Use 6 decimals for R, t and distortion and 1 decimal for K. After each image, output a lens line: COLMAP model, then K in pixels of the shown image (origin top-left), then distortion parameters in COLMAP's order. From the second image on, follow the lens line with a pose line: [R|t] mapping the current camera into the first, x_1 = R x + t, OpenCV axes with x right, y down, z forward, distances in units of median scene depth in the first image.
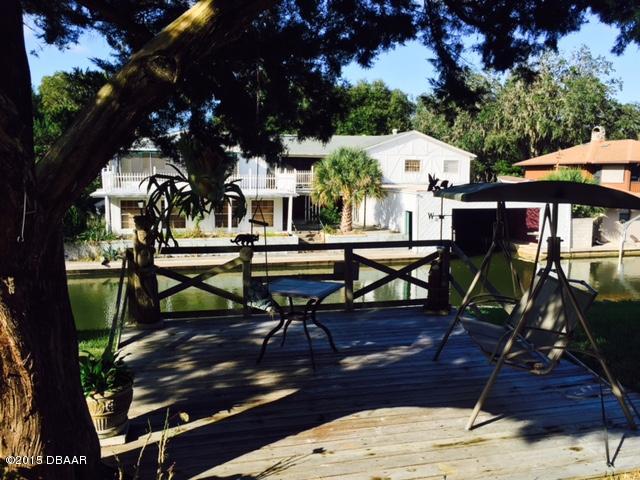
lens RADIAL K [[547.4, 0, 320.0], [0, 547.4, 240.0], [0, 0, 1]] dist [0.081884, -0.128056]
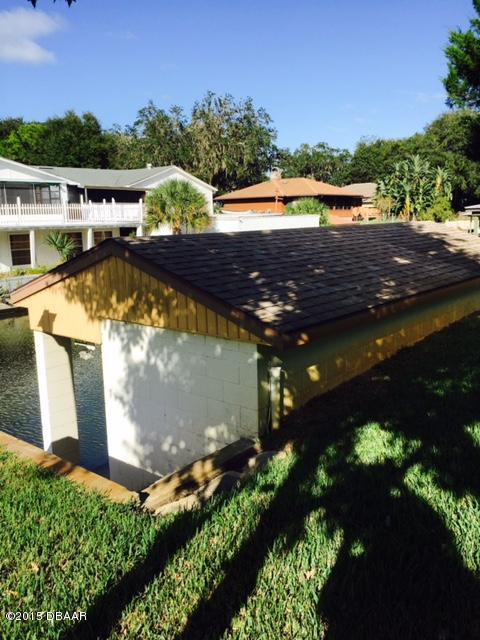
lens RADIAL K [[547.4, 0, 240.0], [0, 547.4, 320.0], [0, 0, 1]] dist [0.081884, -0.128056]
pose [[0.820779, -0.131150, 0.555987, -2.192602], [0.092435, 0.990954, 0.097295, 0.065020], [-0.563718, -0.028465, 0.825477, 0.073364]]
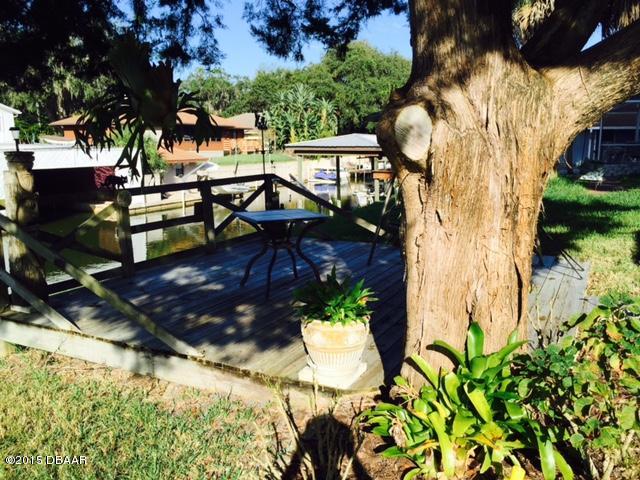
lens RADIAL K [[547.4, 0, 320.0], [0, 547.4, 240.0], [0, 0, 1]] dist [0.081884, -0.128056]
pose [[0.660055, -0.139861, 0.738083, -0.546294], [0.093424, 0.990171, 0.104081, 0.027157], [-0.745385, 0.000256, 0.666634, 0.234421]]
